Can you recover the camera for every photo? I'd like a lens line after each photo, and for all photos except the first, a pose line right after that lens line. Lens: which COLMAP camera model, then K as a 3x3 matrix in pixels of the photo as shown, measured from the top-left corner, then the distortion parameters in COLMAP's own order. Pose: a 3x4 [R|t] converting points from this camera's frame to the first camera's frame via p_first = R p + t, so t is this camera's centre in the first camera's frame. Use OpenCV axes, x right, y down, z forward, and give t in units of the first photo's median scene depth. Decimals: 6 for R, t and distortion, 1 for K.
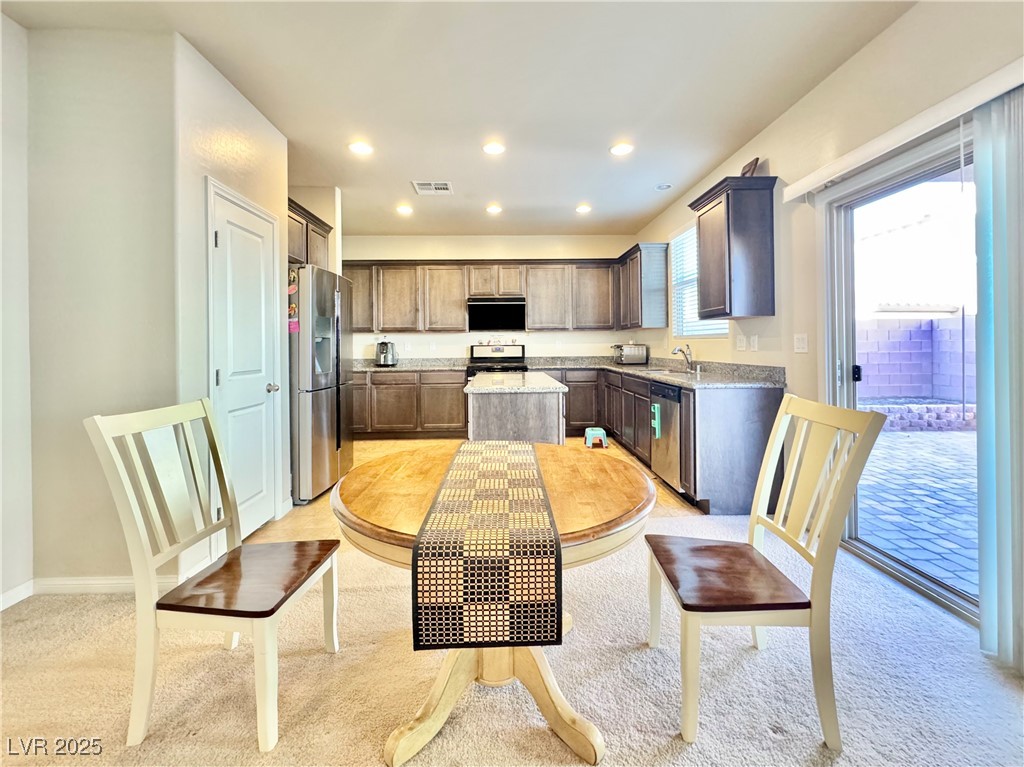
lens RADIAL K [[410.9, 0, 528.5], [0, 410.9, 343.5], [0, 0, 1]] dist [-0.001953, 0.000569]
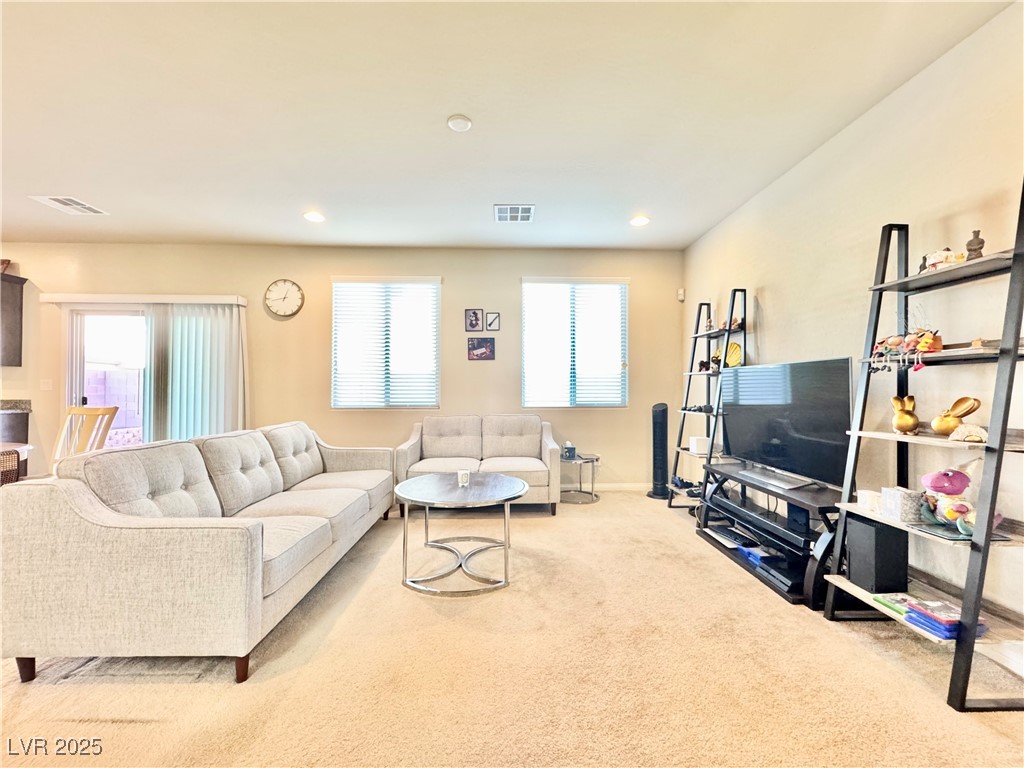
lens RADIAL K [[410.9, 0, 518.6], [0, 410.9, 385.3], [0, 0, 1]] dist [-0.001953, 0.000569]
pose [[-0.020451, 0.019371, 0.999603, -0.571734], [-0.005793, 0.999793, -0.019493, 0.012183], [-0.999774, -0.006189, -0.020335, -0.488821]]
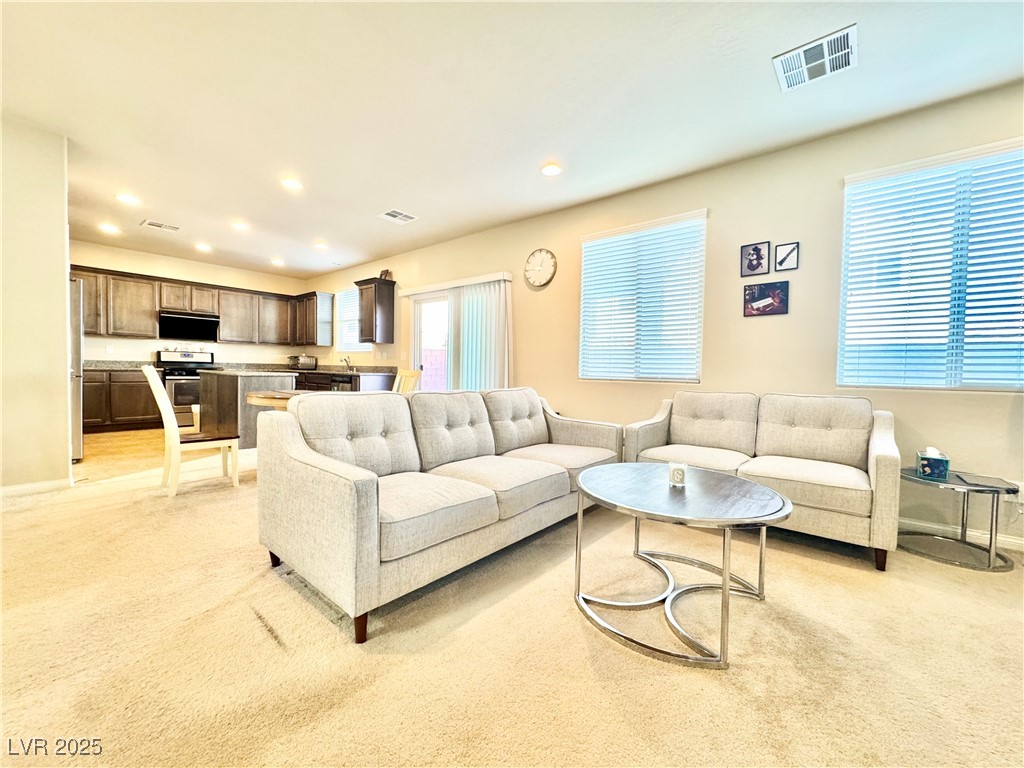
lens RADIAL K [[410.9, 0, 515.2], [0, 410.9, 384.3], [0, 0, 1]] dist [-0.001953, 0.000569]
pose [[0.658274, -0.004774, 0.752763, -0.374403], [-0.027085, 0.999182, 0.030022, 0.039886], [-0.752291, -0.040151, 0.657607, -0.563985]]
